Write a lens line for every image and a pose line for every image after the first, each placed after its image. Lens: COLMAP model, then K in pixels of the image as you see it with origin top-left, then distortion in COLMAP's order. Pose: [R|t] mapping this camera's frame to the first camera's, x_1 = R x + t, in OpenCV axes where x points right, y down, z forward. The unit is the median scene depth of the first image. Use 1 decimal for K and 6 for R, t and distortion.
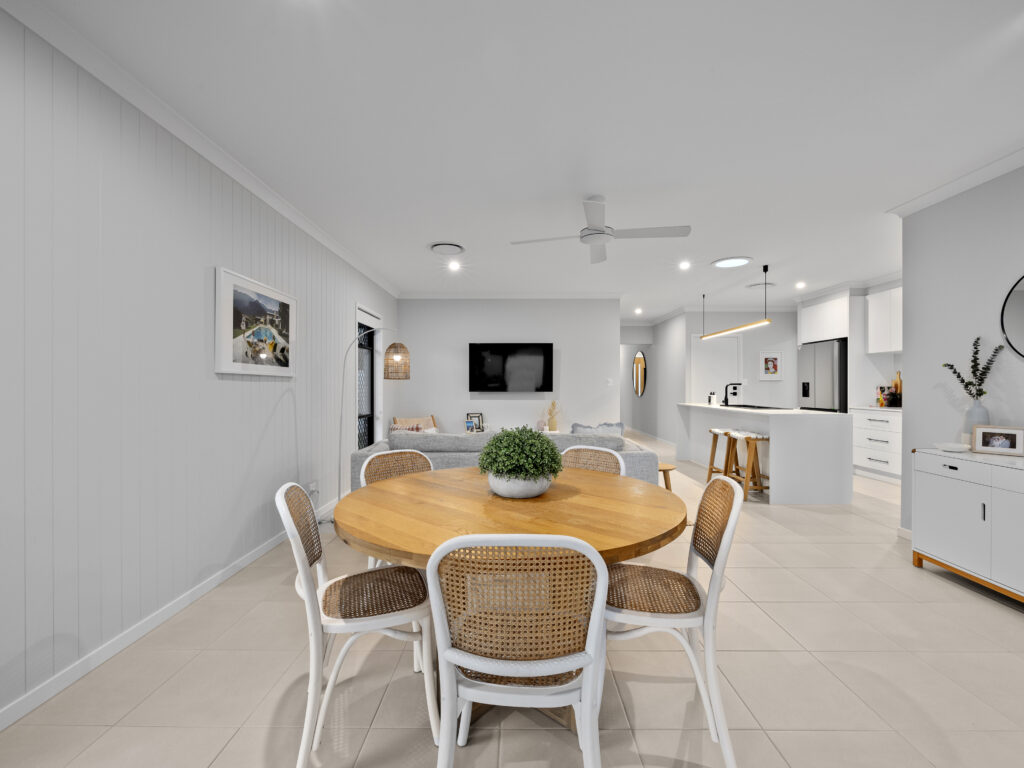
lens RADIAL K [[441.9, 0, 514.8], [0, 441.9, 386.3], [0, 0, 1]] dist [-0.004728, 0.000656]
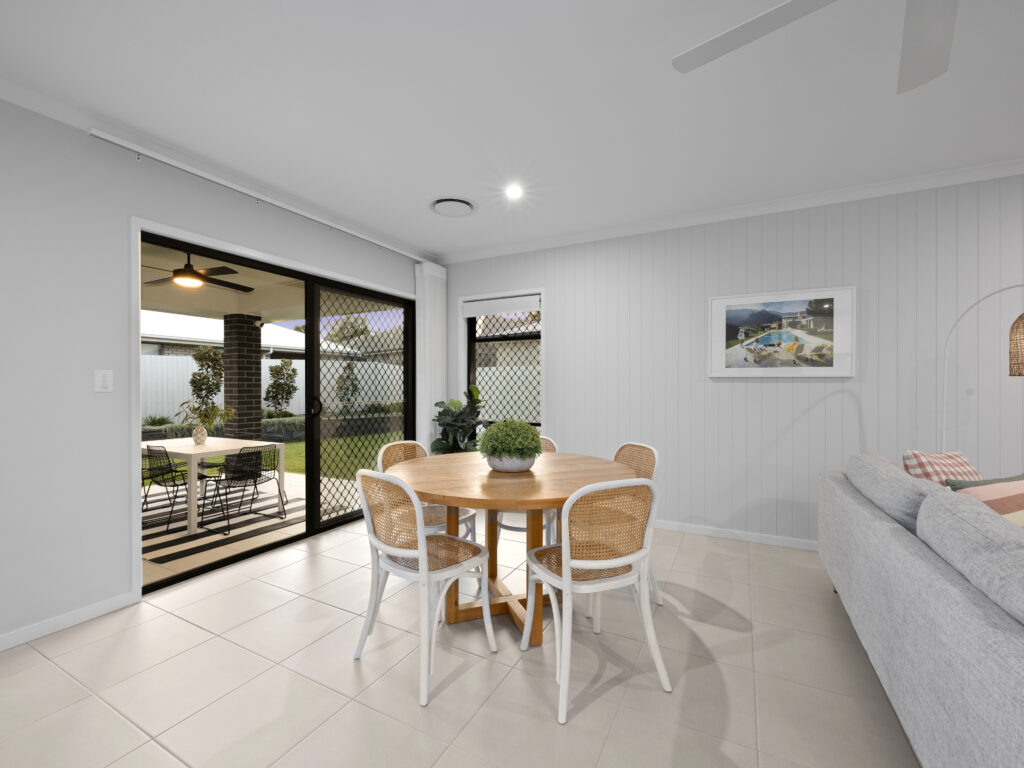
lens RADIAL K [[441.9, 0, 508.4], [0, 441.9, 389.7], [0, 0, 1]] dist [-0.004728, 0.000656]
pose [[-0.470560, 0.010192, -0.882309, 0.646739], [-0.000102, 0.999933, 0.011605, -0.006647], [0.882368, 0.005551, -0.470527, 0.890739]]
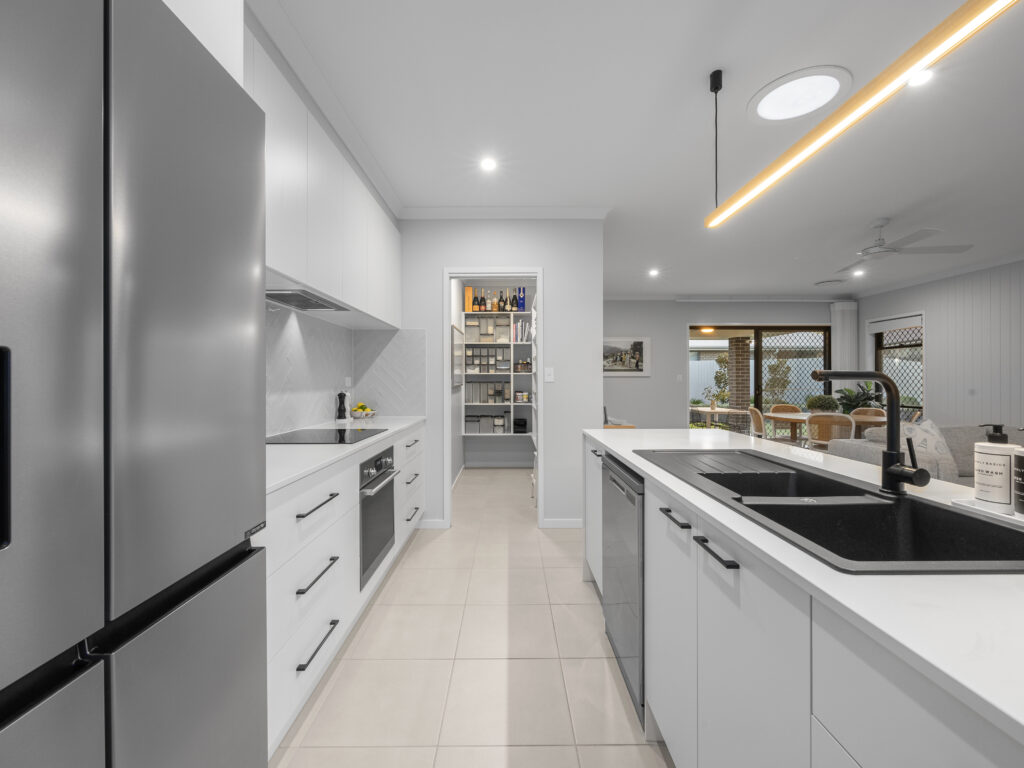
lens RADIAL K [[441.9, 0, 511.2], [0, 441.9, 380.7], [0, 0, 1]] dist [-0.004728, 0.000656]
pose [[-0.999979, 0.001536, -0.006327, 1.177060], [0.001518, 0.999995, 0.002890, -0.007159], [0.006332, 0.002880, -0.999976, 2.183024]]
